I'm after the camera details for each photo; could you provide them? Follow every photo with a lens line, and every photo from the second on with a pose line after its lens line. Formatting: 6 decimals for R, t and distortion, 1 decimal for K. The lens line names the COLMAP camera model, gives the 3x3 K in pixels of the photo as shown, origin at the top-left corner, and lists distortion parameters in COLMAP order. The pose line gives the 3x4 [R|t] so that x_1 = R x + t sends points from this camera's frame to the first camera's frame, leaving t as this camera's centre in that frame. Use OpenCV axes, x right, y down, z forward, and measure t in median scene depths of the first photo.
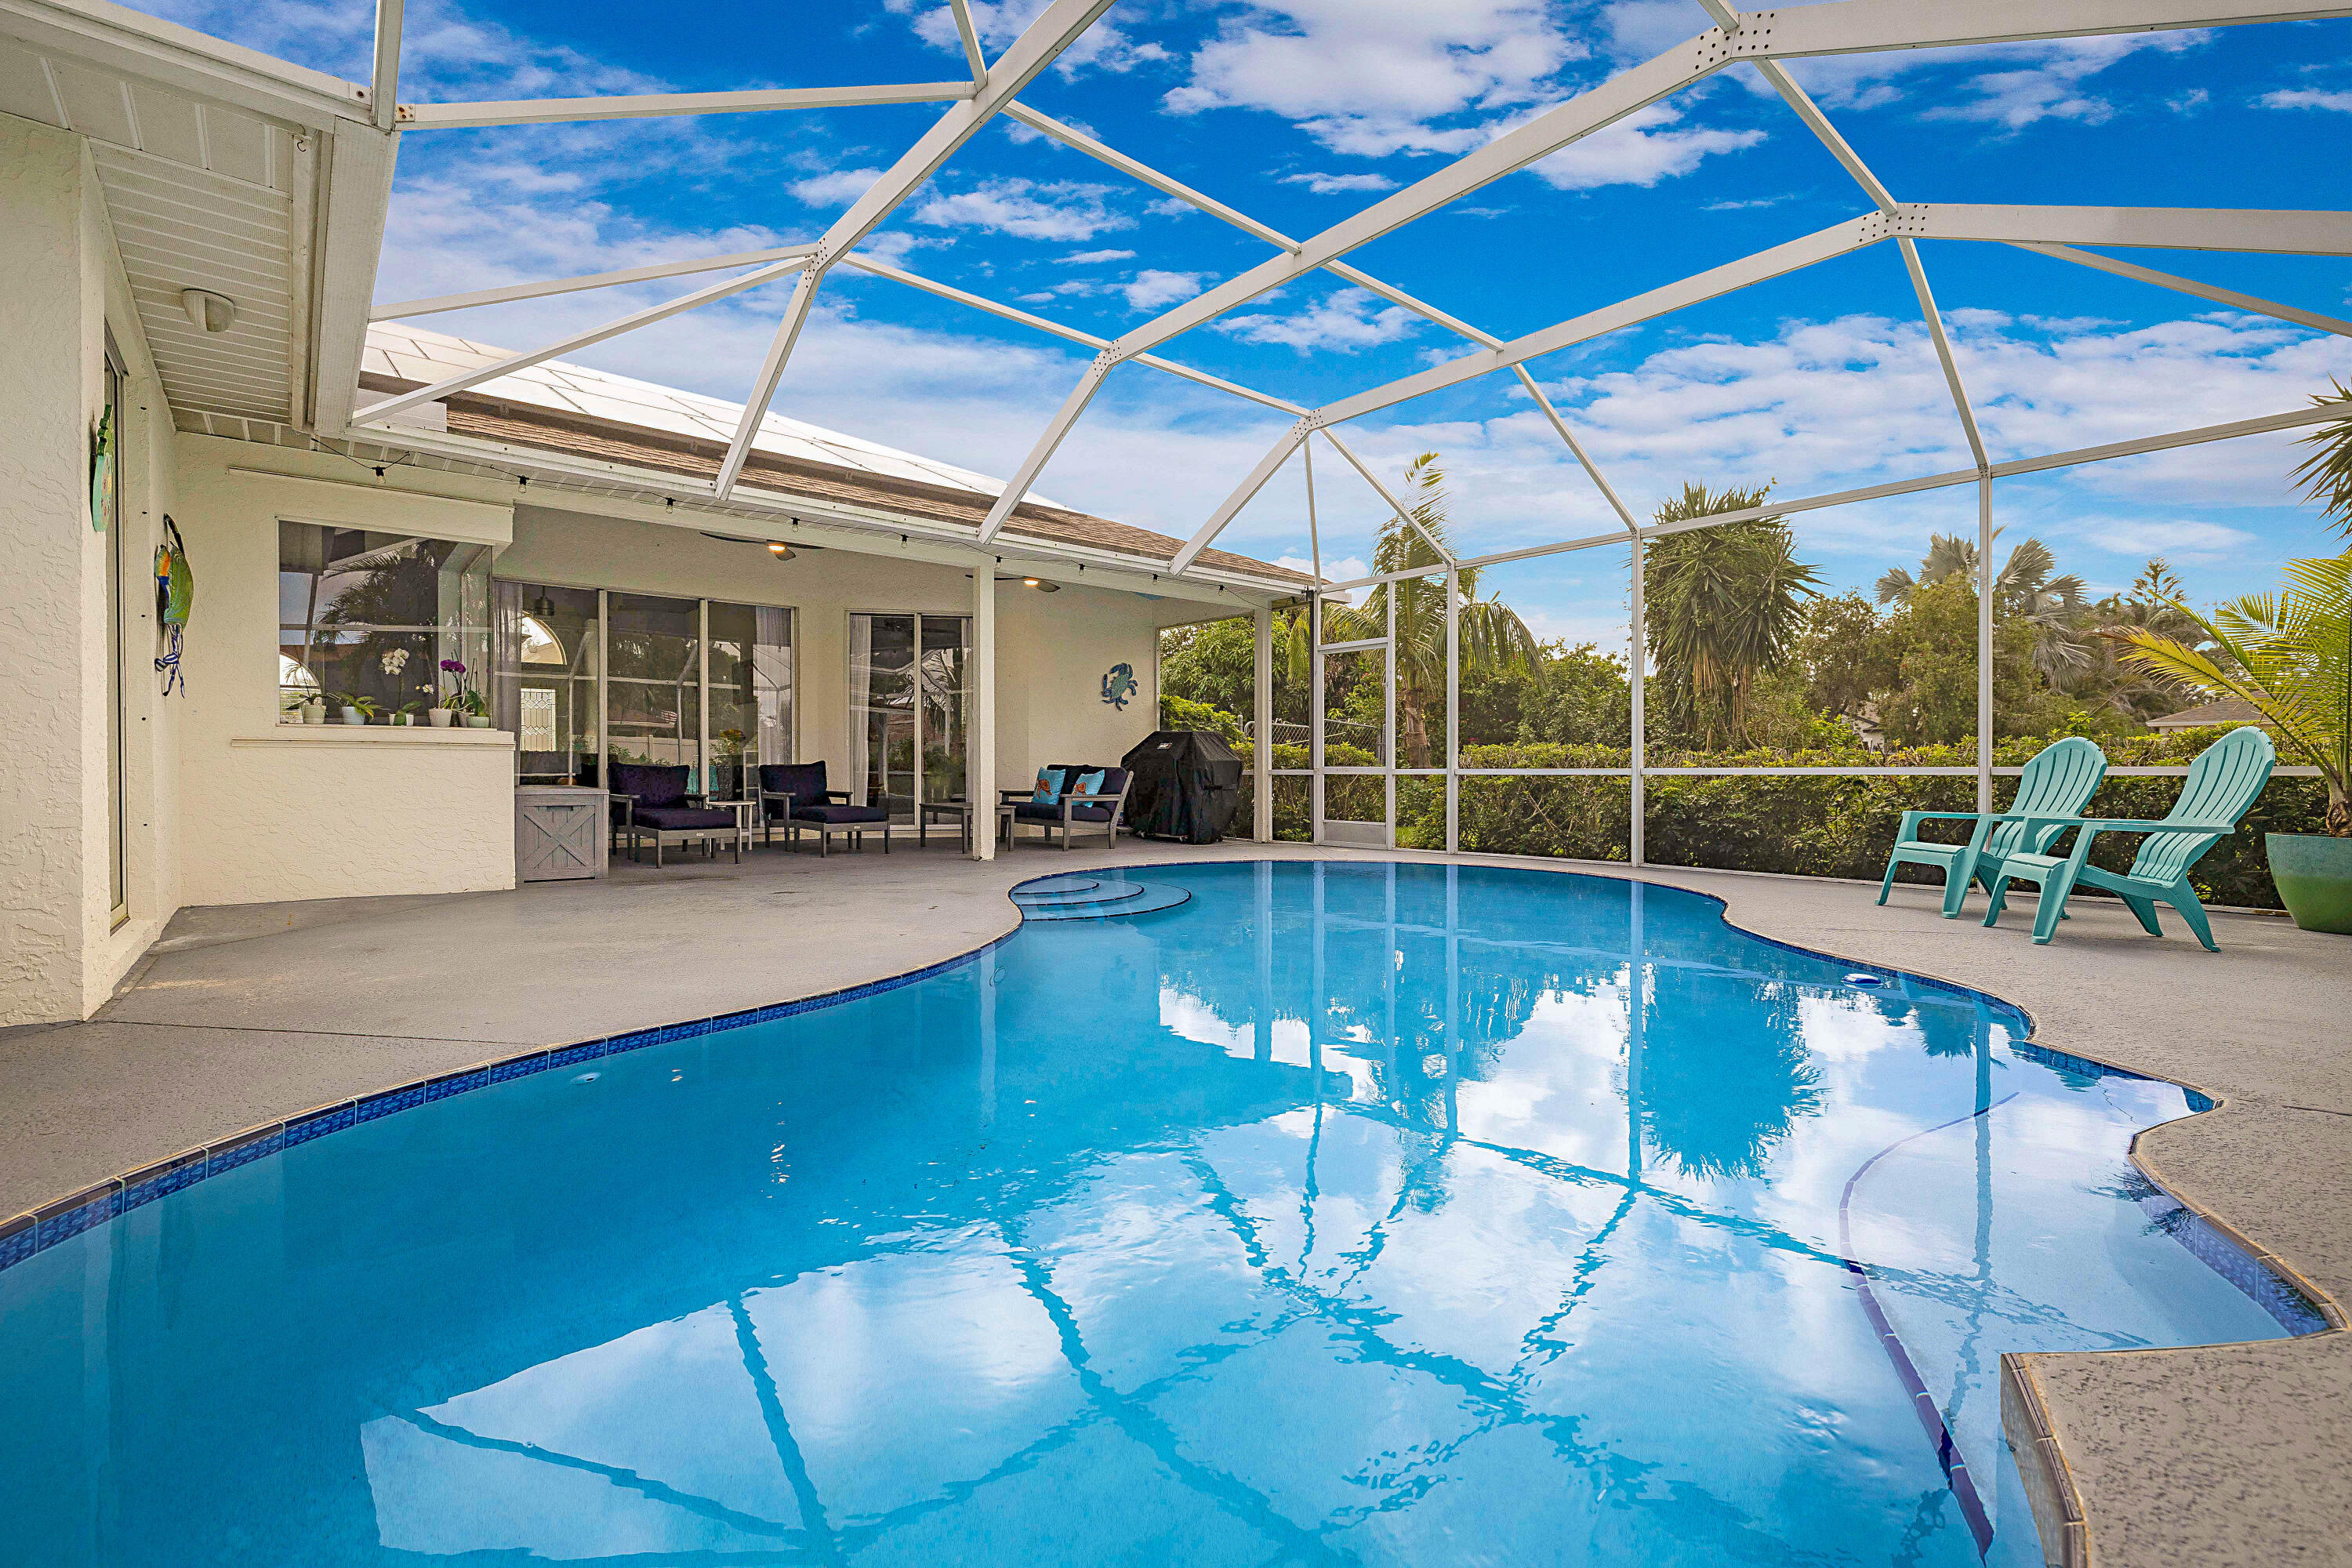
lens RADIAL K [[1110.3, 0, 1178.8], [0, 1110.3, 787.1], [0, 0, 1]] dist [-0.026659, 0.010744]
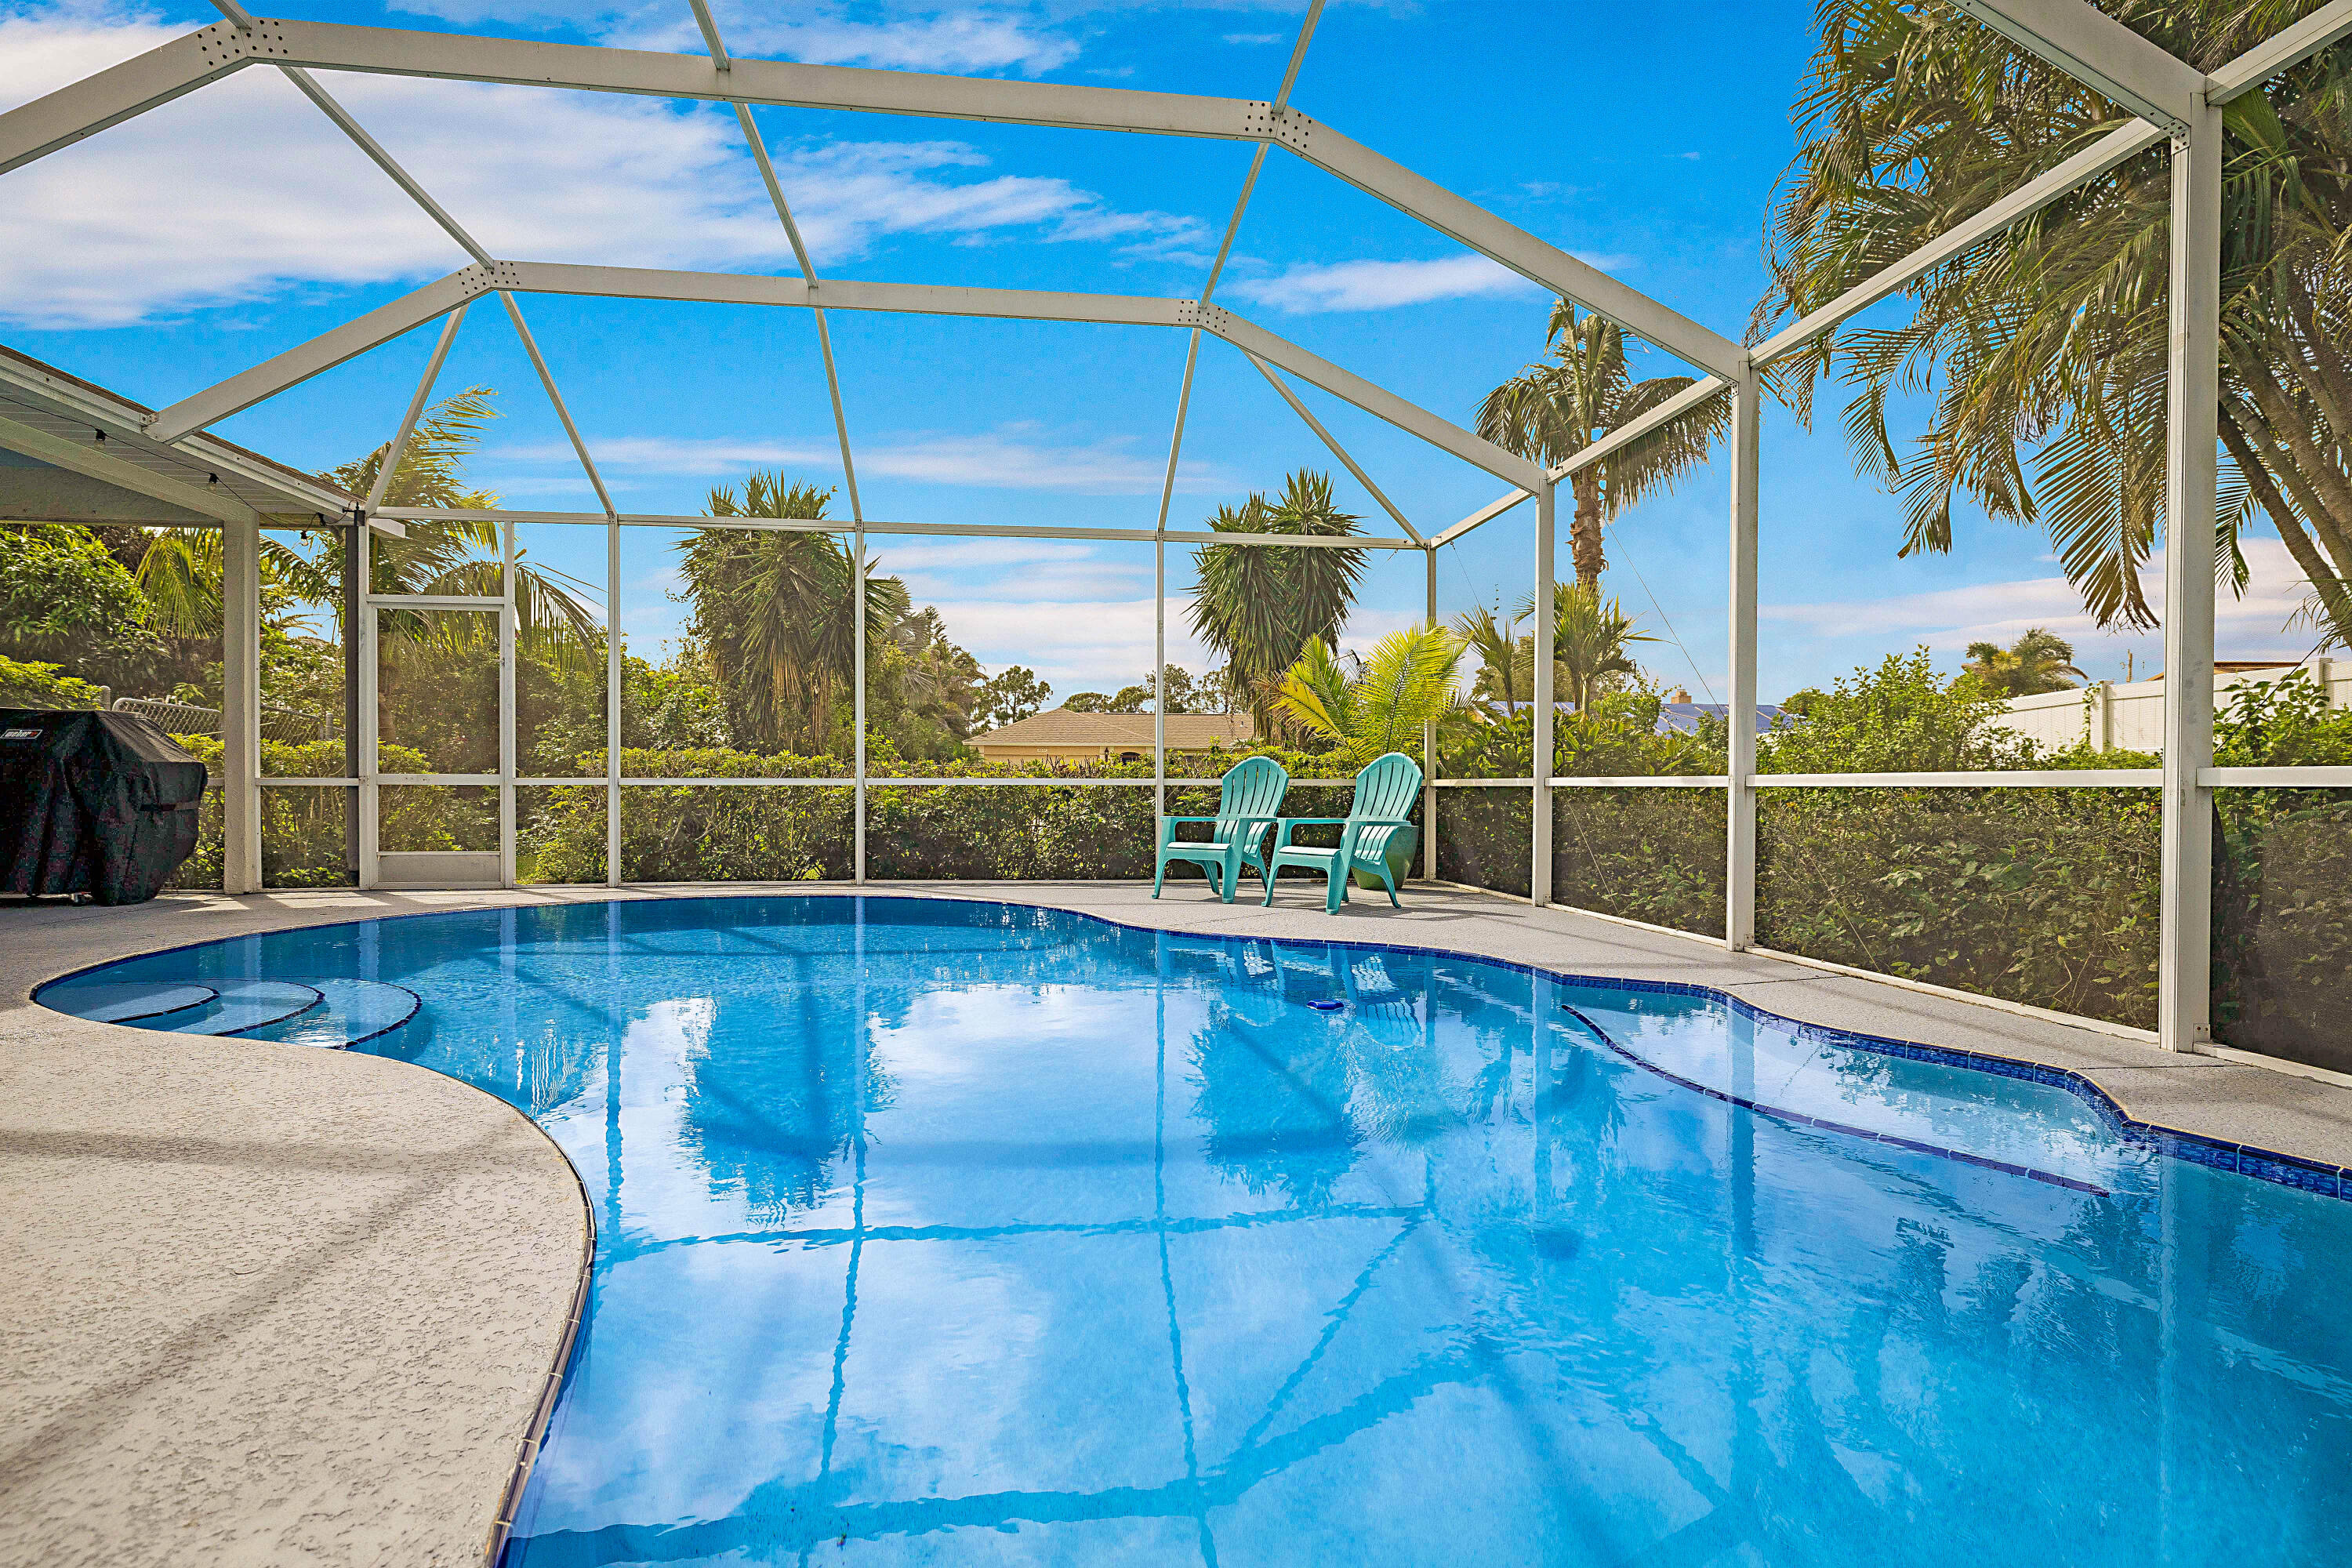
lens RADIAL K [[1146.4, 0, 1174.6], [0, 1146.4, 787.3], [0, 0, 1]] dist [-0.004188, 0.005214]
pose [[0.551964, -0.003059, 0.833862, -0.195602], [0.011684, 0.999923, -0.004065, -0.001641], [-0.833786, 0.011986, 0.551957, 0.217757]]
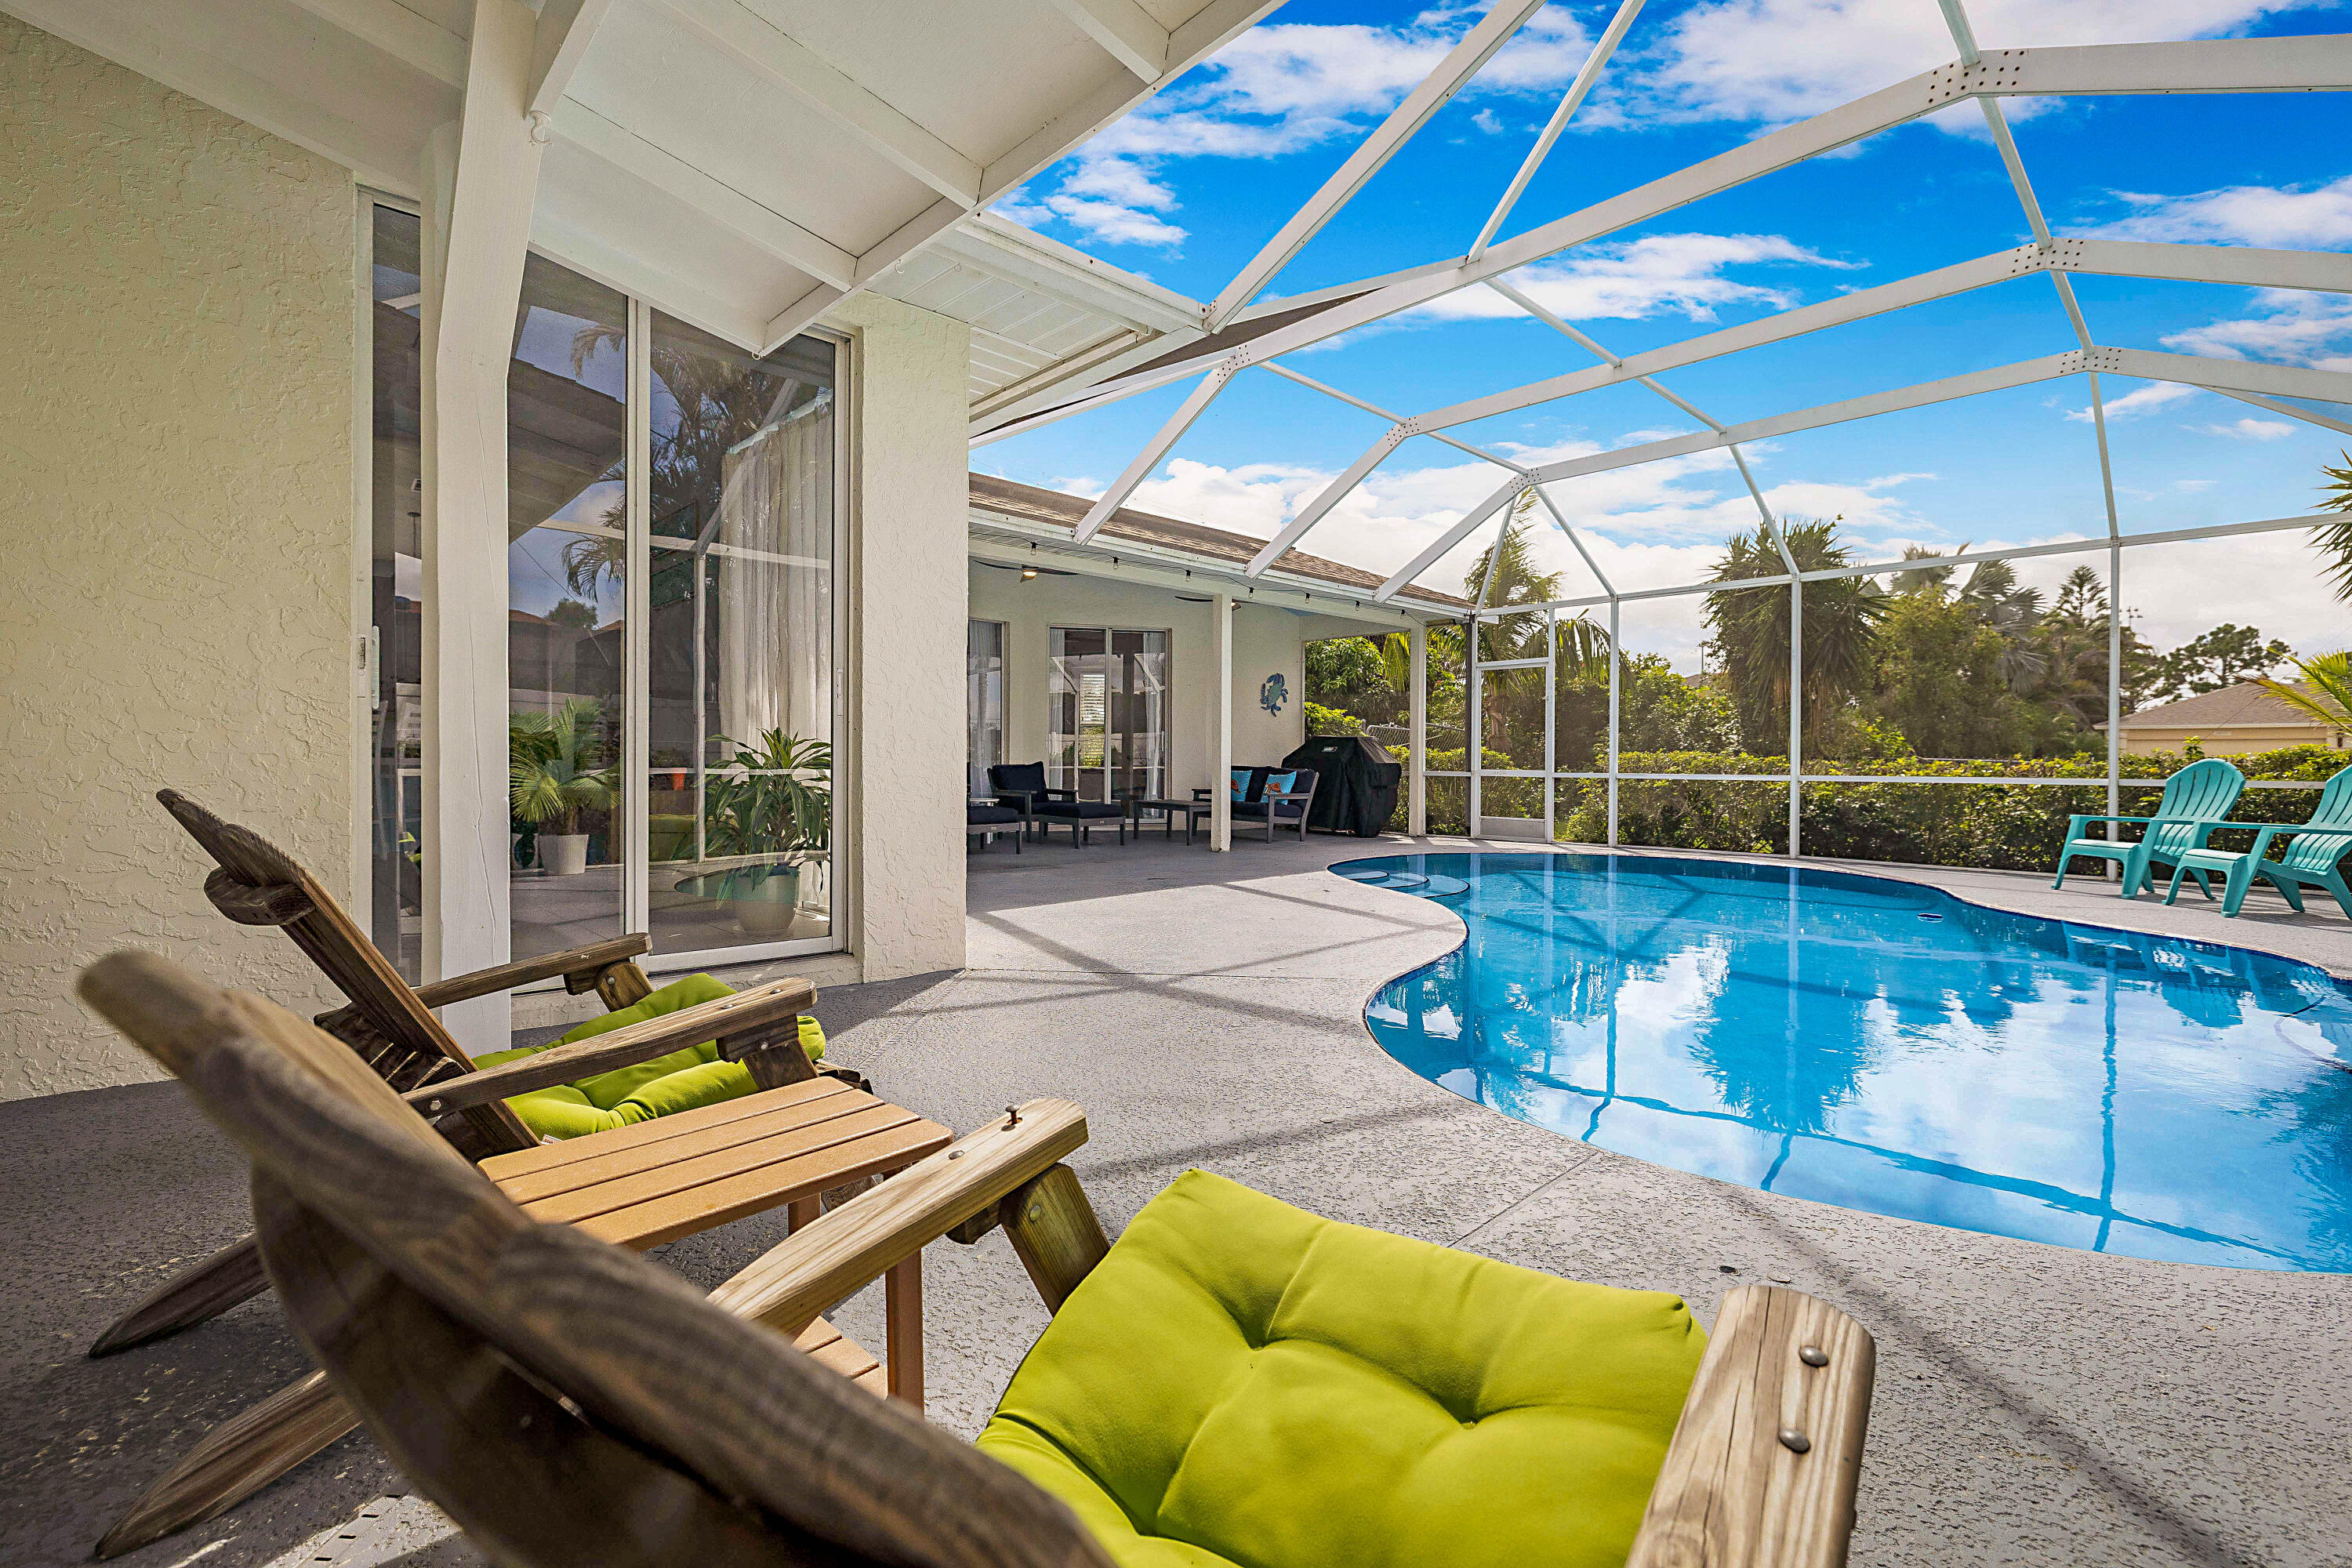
lens RADIAL K [[1110.3, 0, 1167.5], [0, 1110.3, 773.2], [0, 0, 1]] dist [-0.026659, 0.010744]
pose [[0.998914, 0.005898, 0.046218, -0.254831], [-0.005762, 0.999979, -0.003074, -0.009748], [-0.046235, 0.002804, 0.998927, -0.122467]]
